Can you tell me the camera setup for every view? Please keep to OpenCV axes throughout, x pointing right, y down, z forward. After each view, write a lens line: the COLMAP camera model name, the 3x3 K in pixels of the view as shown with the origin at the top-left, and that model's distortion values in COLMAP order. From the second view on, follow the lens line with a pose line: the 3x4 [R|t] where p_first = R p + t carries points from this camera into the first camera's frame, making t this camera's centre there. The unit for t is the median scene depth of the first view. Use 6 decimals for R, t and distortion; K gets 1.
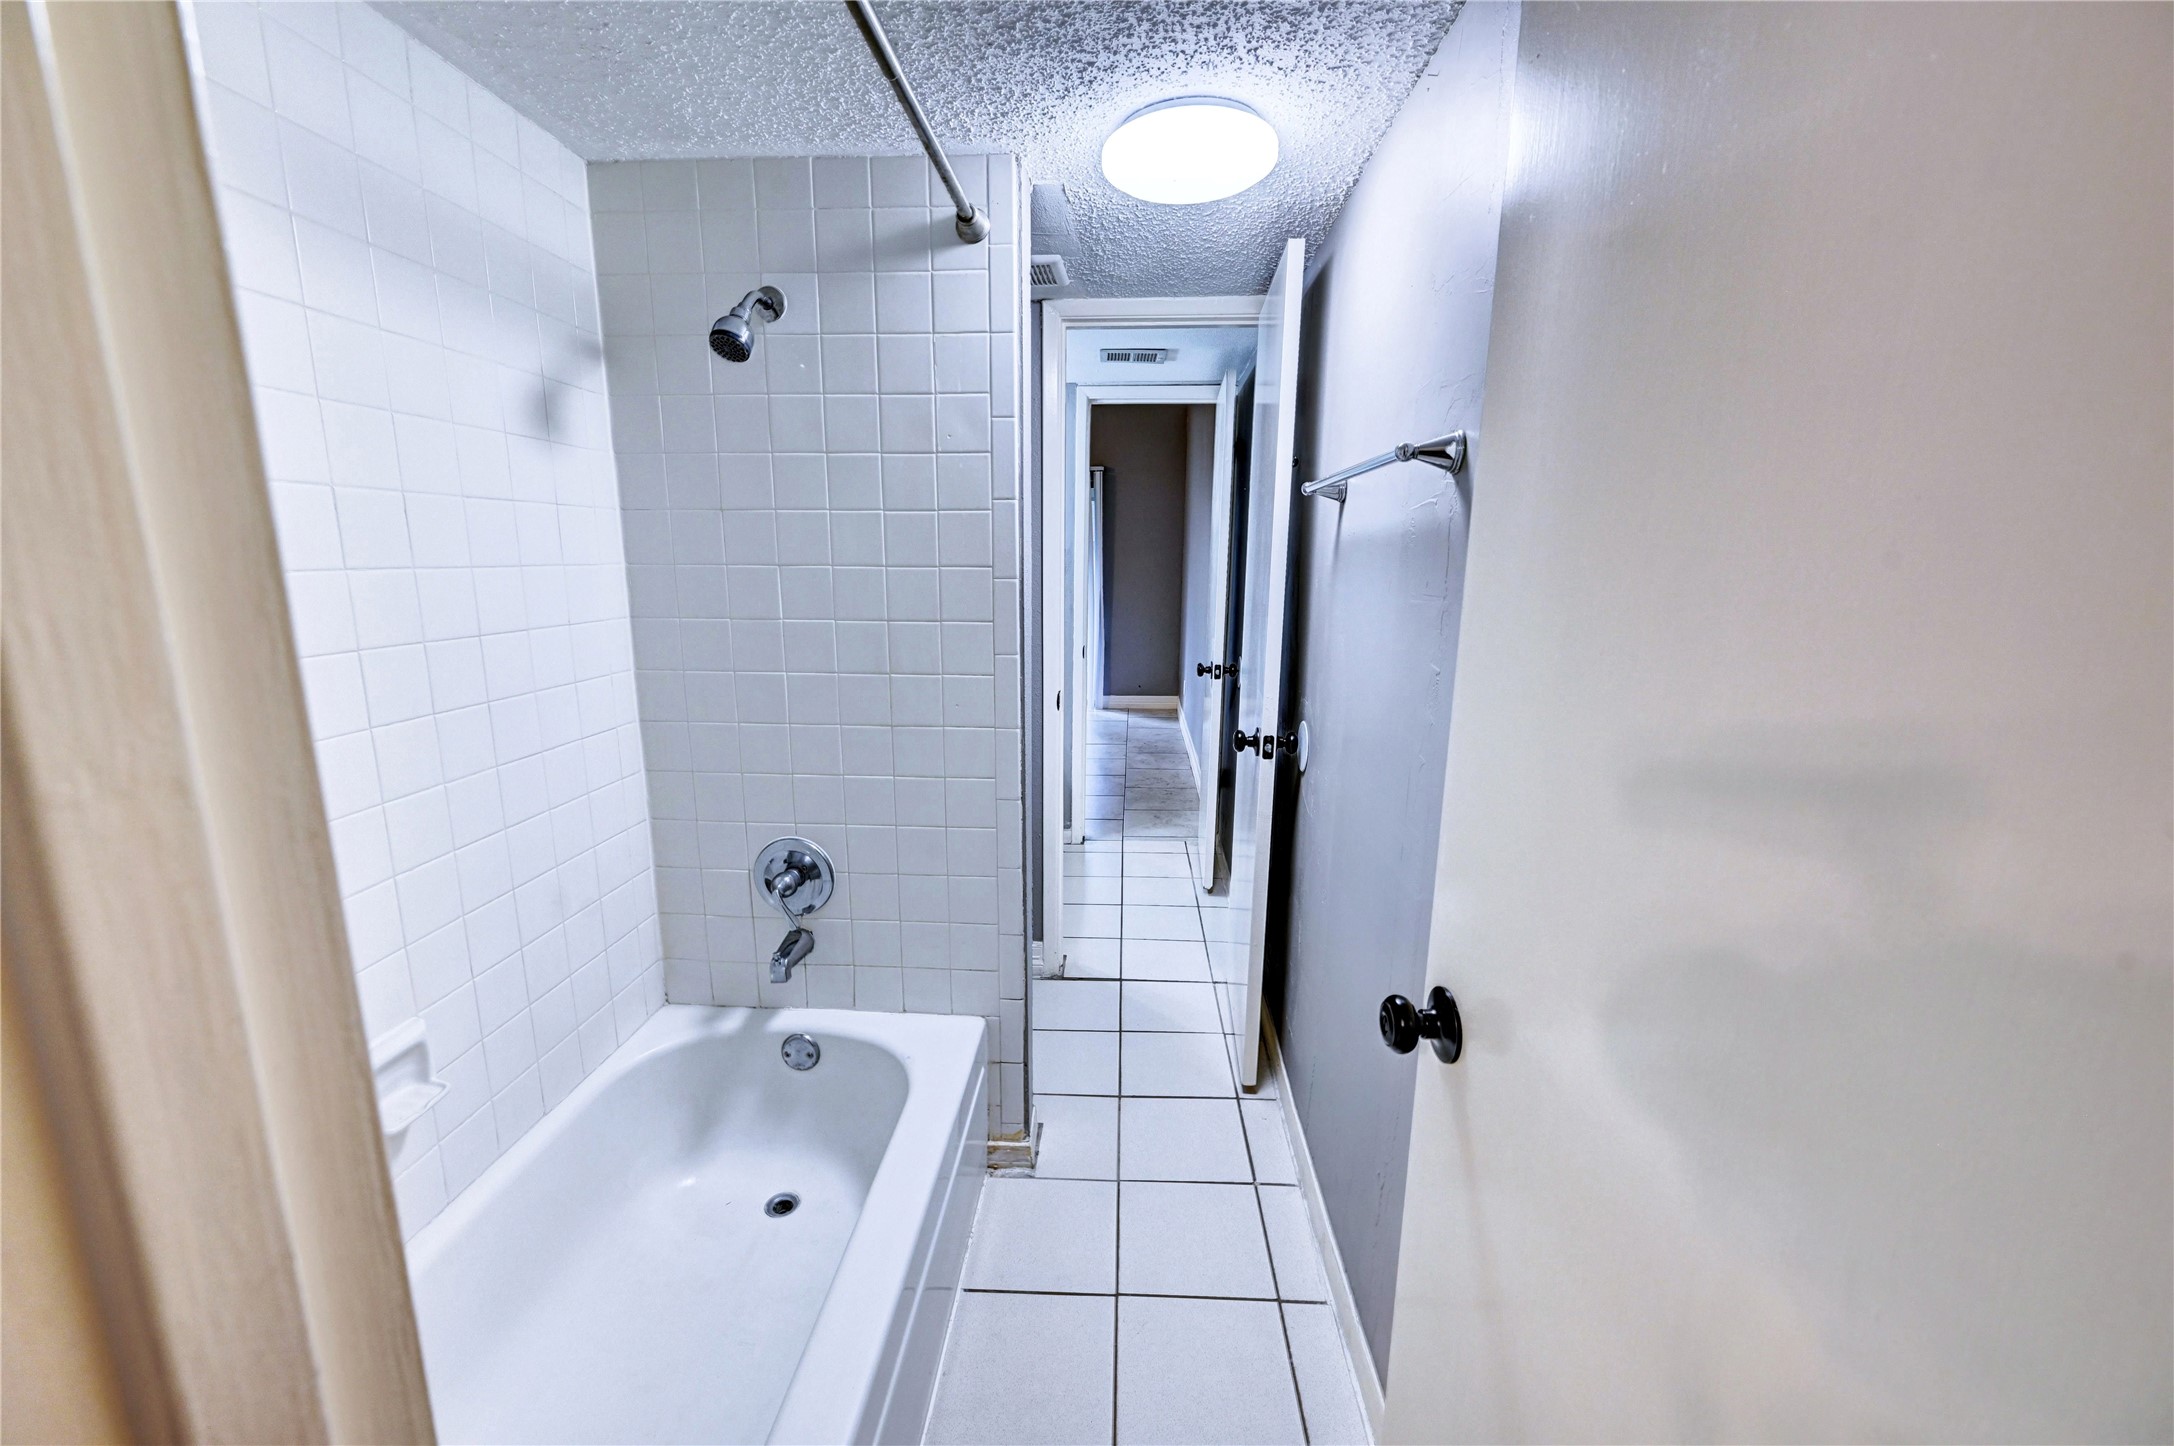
lens RADIAL K [[847.7, 0, 1088.2], [0, 847.7, 719.0], [0, 0, 1]] dist [-0.001790, -0.000152]
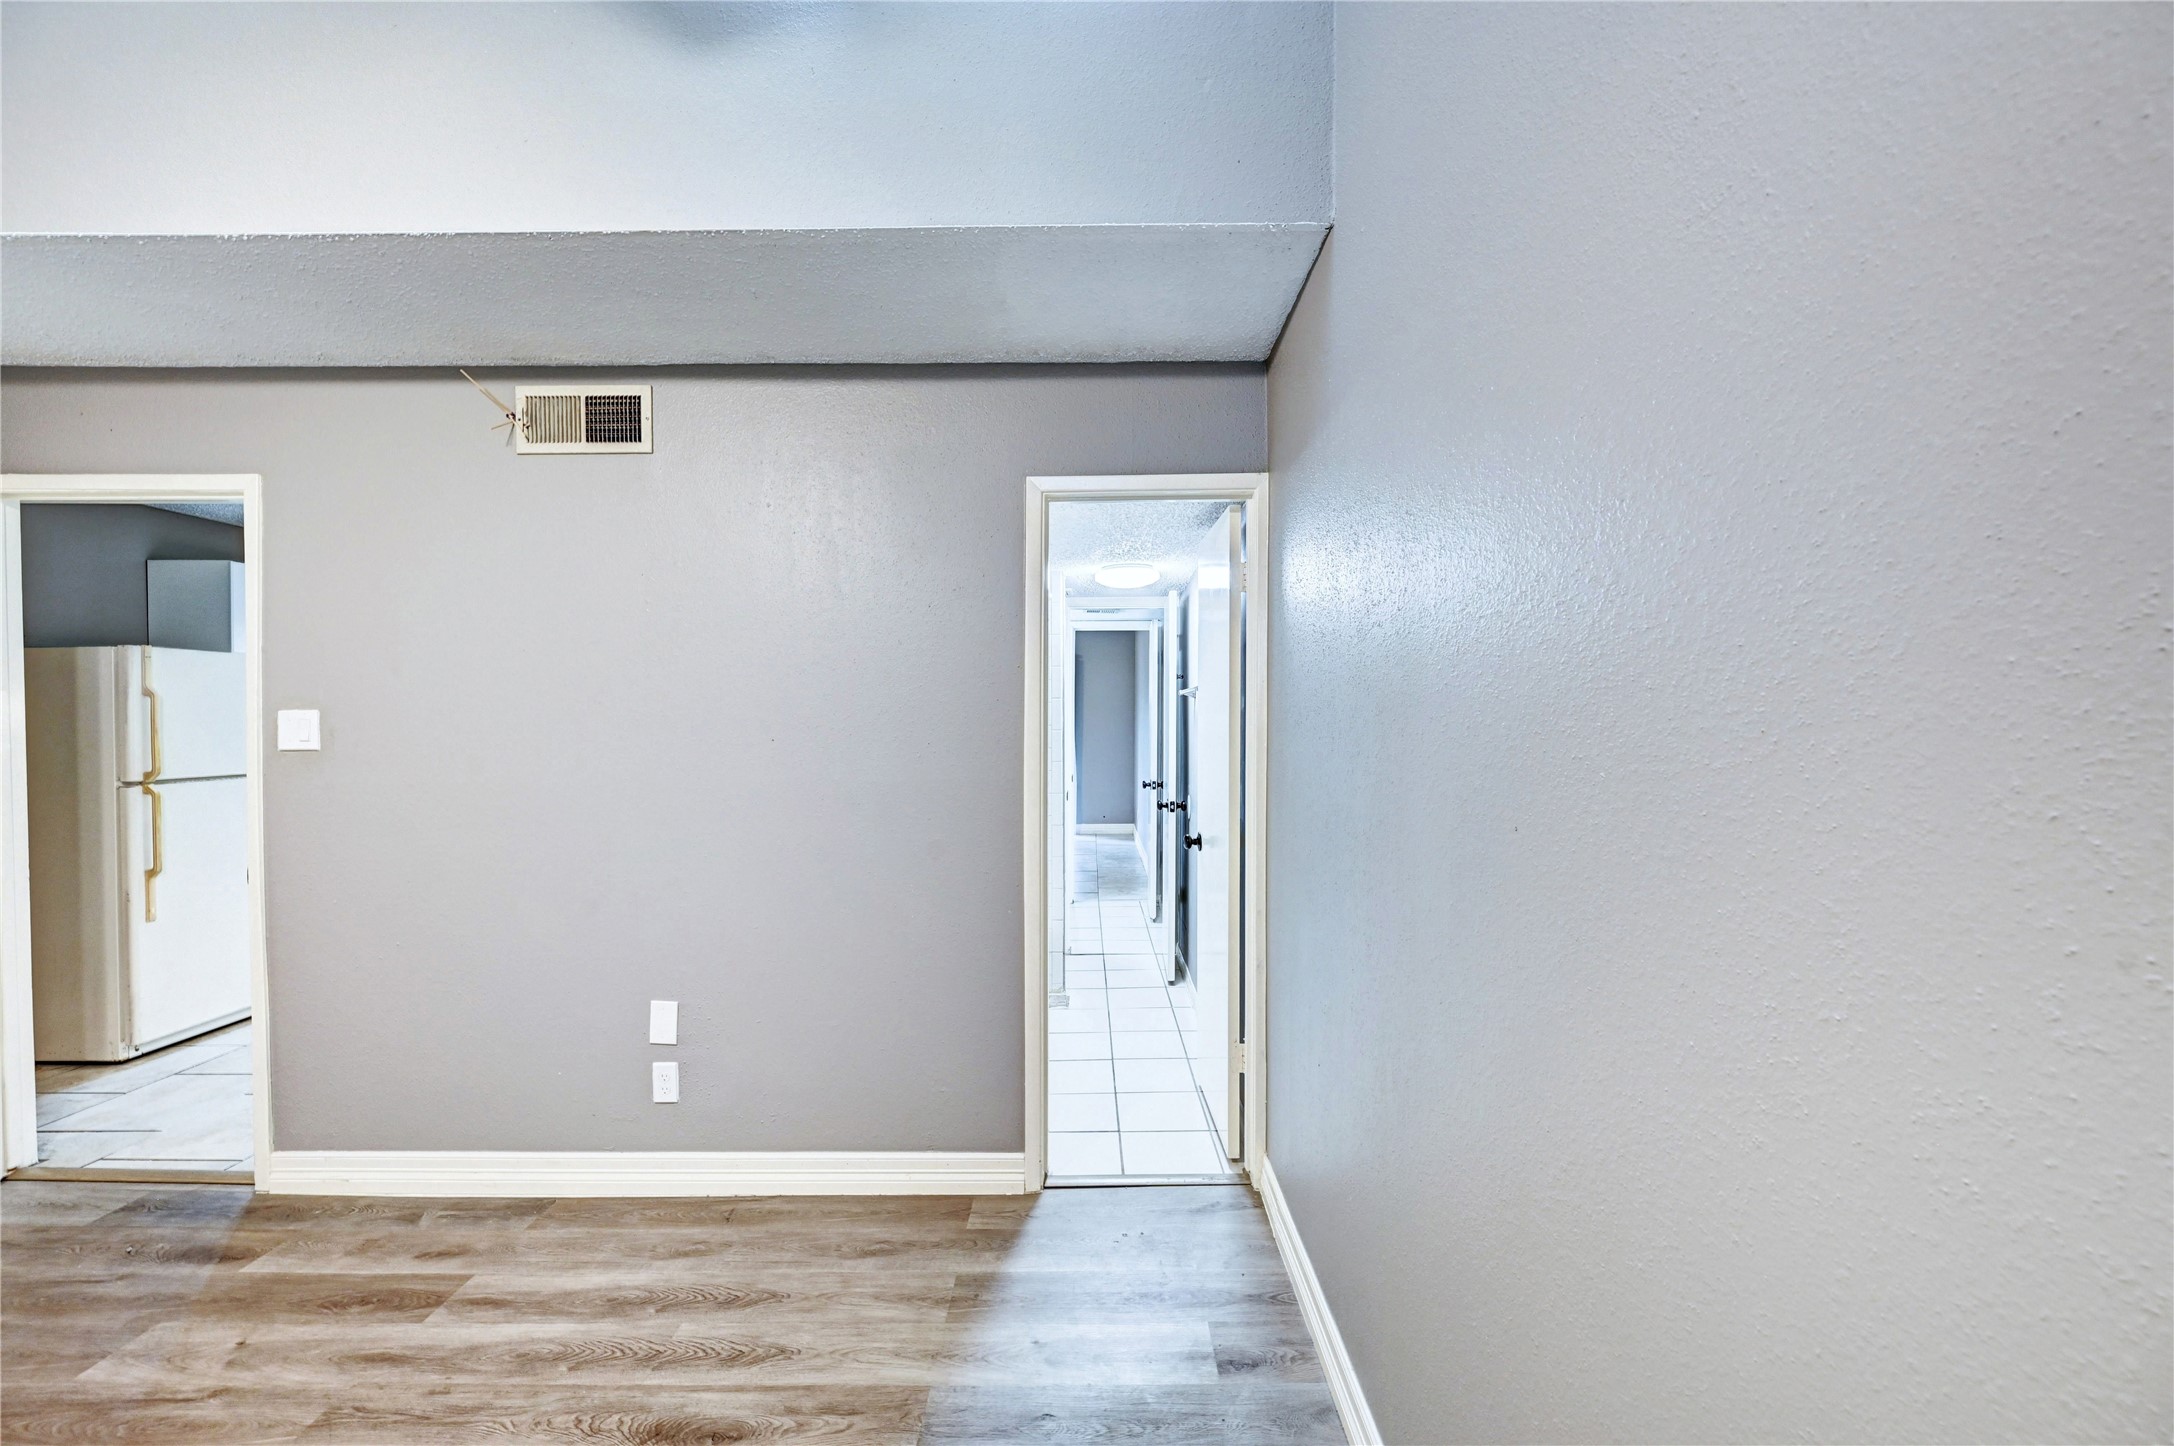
lens RADIAL K [[847.0, 0, 1085.9], [0, 847.0, 727.2], [0, 0, 1]] dist [-0.003469, 0.000354]
pose [[0.998806, -0.007789, 0.048219, -0.056109], [0.016113, 0.984485, -0.174729, 0.105136], [-0.046110, 0.175297, 0.983435, -0.584636]]
